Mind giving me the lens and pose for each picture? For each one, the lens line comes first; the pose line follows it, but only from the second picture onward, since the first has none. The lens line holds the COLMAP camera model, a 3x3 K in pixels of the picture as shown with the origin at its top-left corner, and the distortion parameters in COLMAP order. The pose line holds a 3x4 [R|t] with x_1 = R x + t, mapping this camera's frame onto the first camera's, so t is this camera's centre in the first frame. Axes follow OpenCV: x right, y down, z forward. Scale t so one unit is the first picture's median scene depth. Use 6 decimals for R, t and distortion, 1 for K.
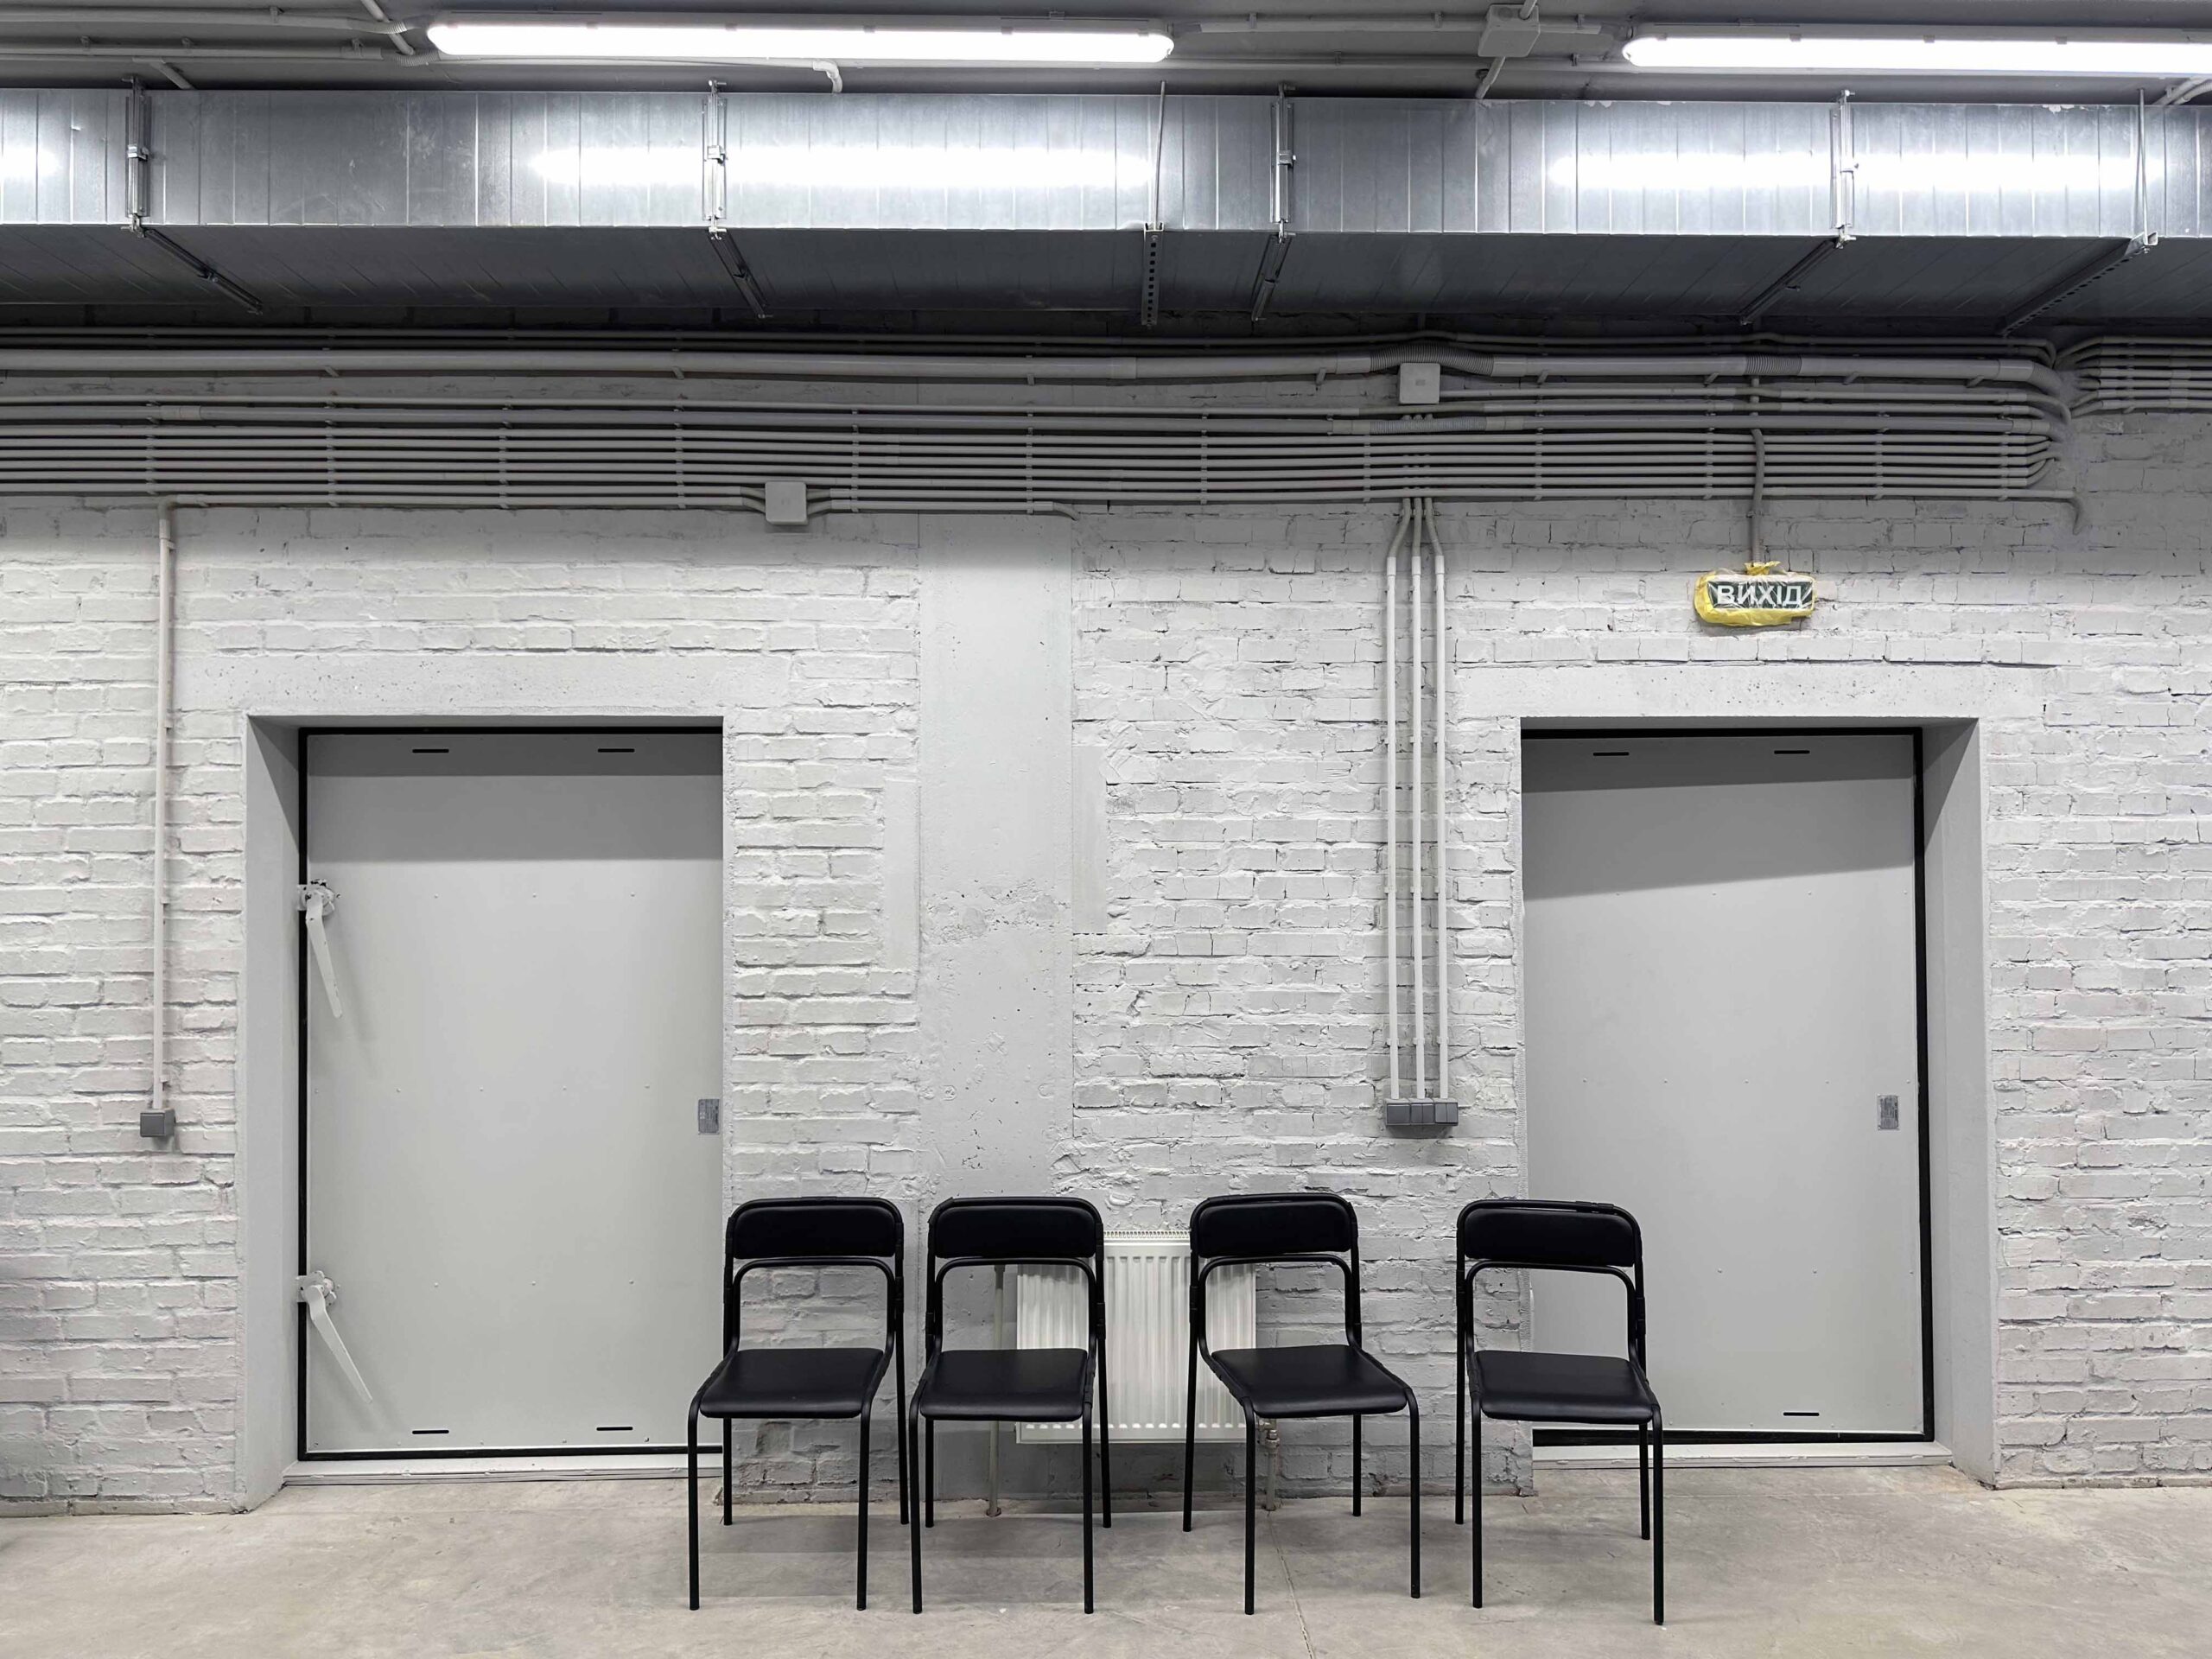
lens RADIAL K [[1541.3, 0, 1105.8], [0, 1541.3, 842.7], [0, 0, 1]] dist [0.004621, -0.000949]
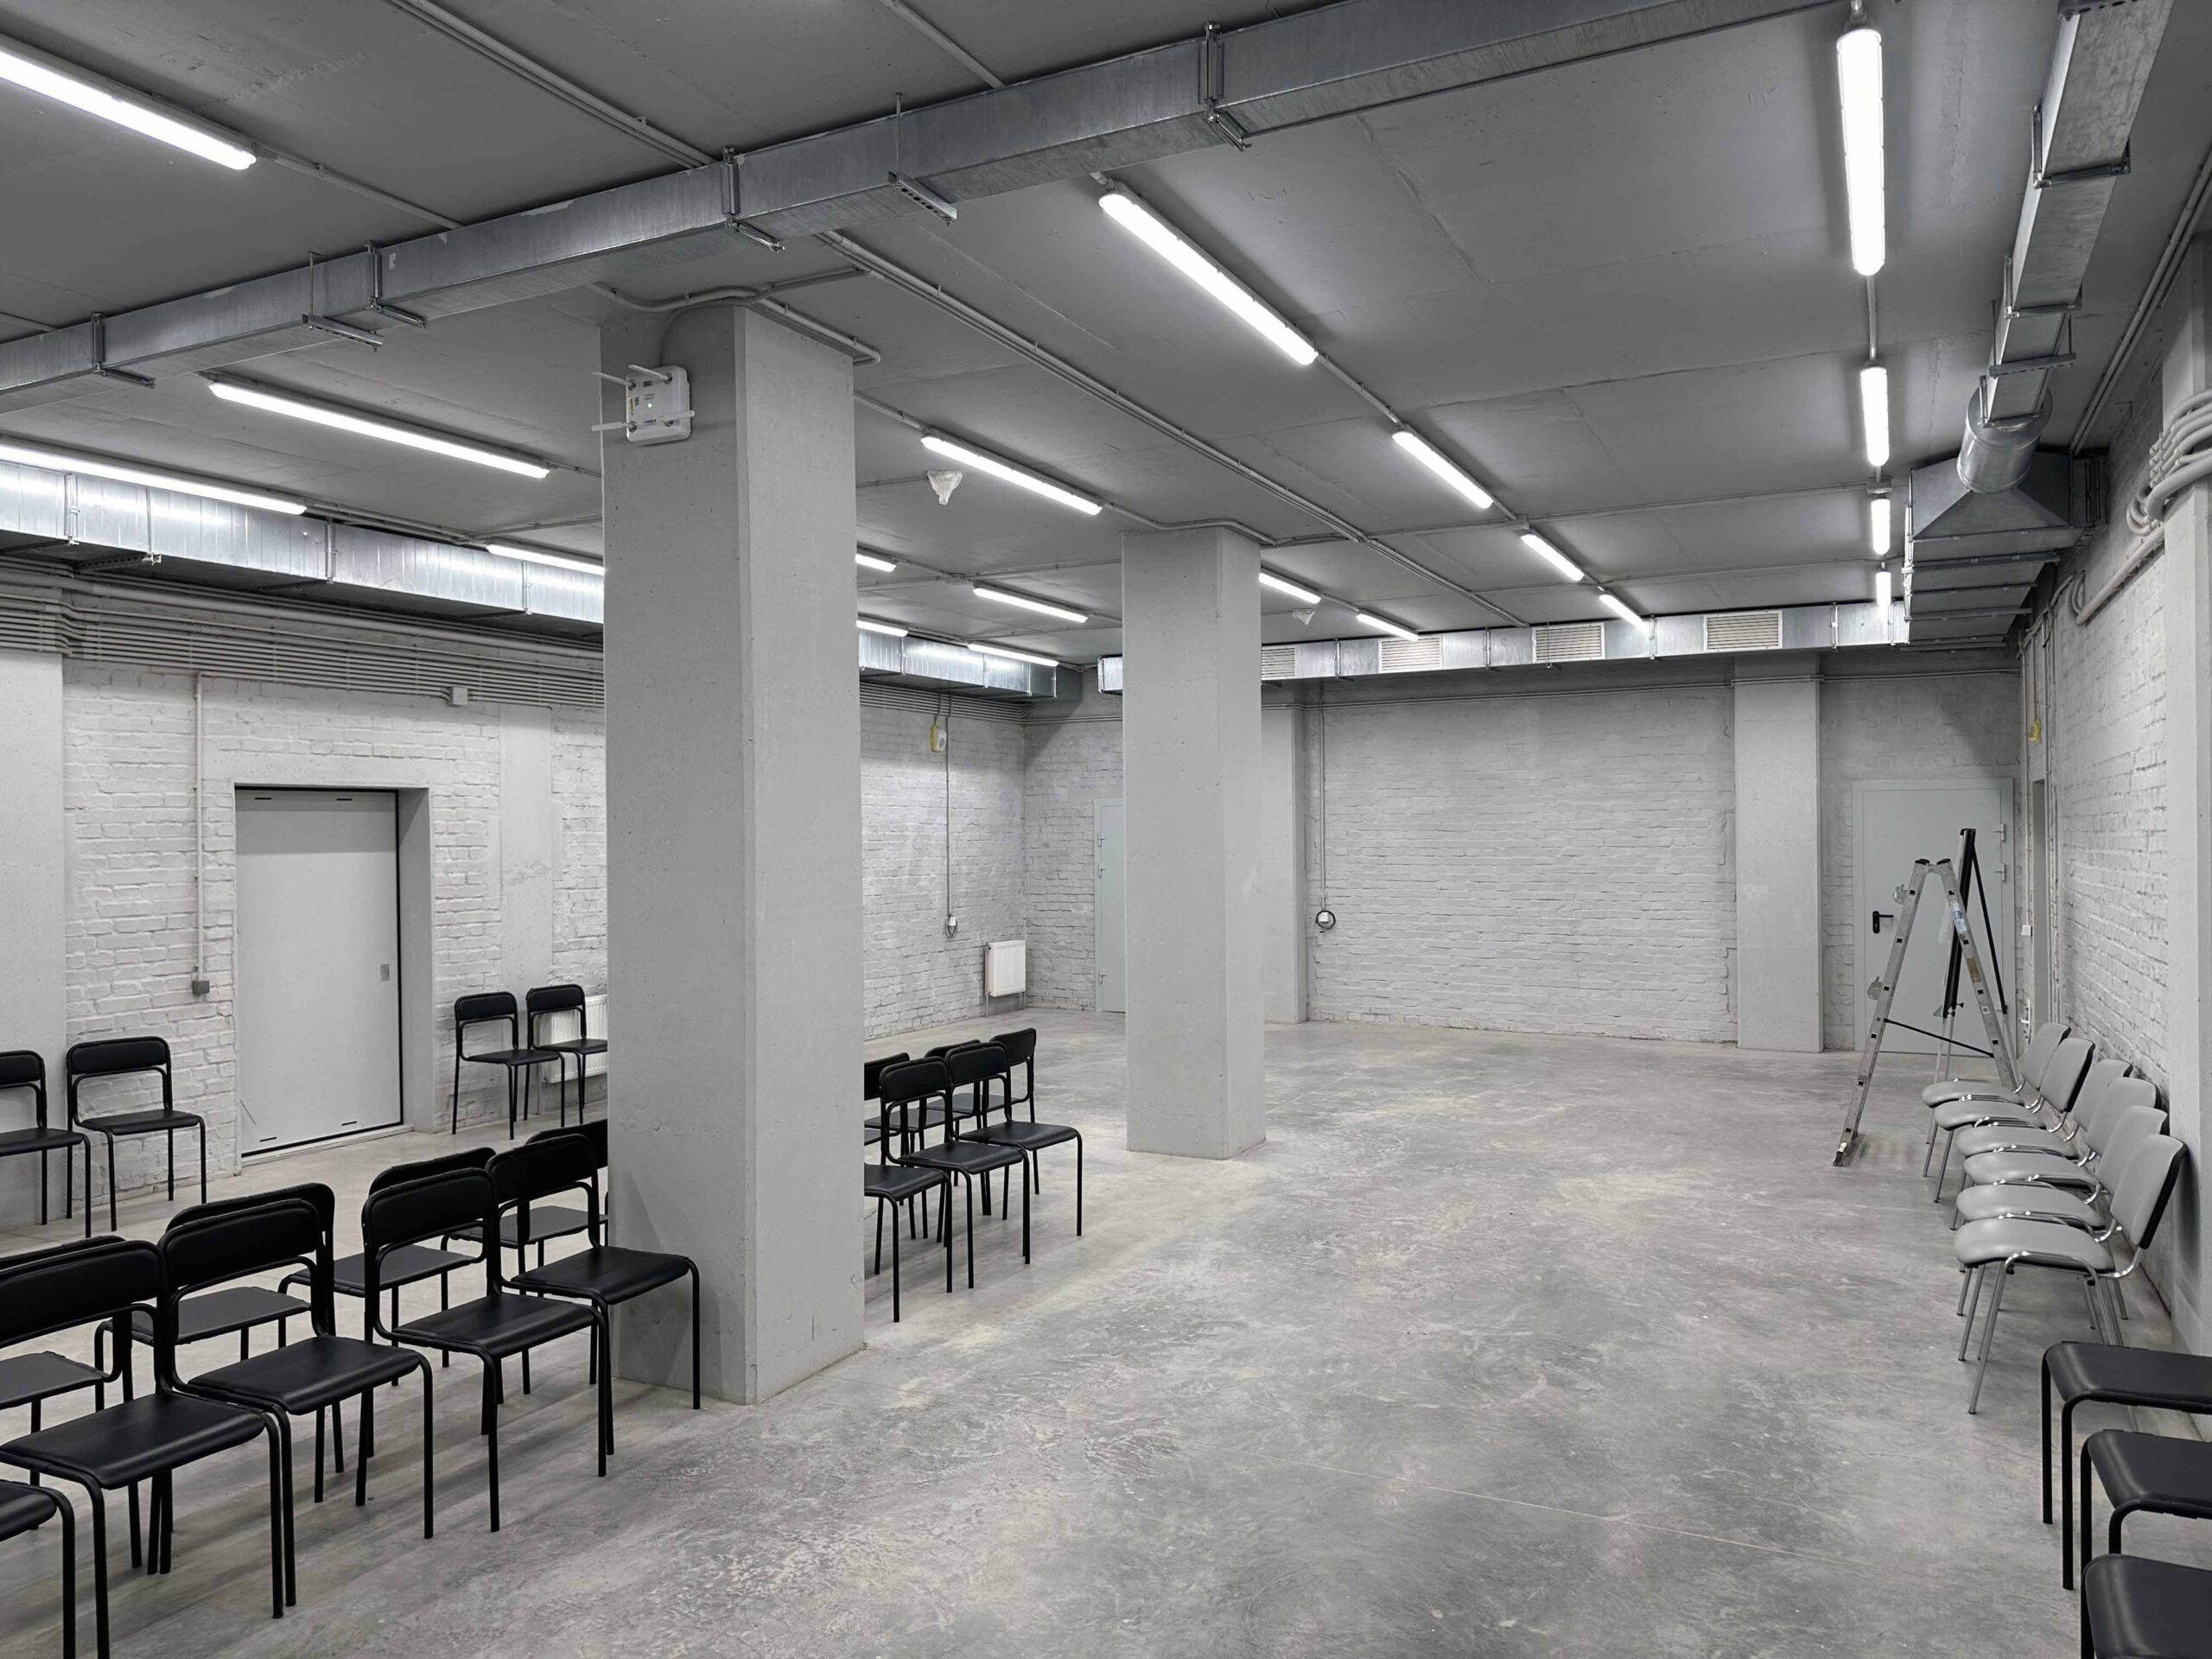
lens RADIAL K [[1541.3, 0, 1109.2], [0, 1541.3, 834.2], [0, 0, 1]] dist [0.004621, -0.000949]
pose [[0.498353, -0.000900, 0.866974, -1.714726], [-0.000738, 0.999999, 0.001462, -0.018958], [-0.866974, -0.001368, 0.498352, -0.984467]]
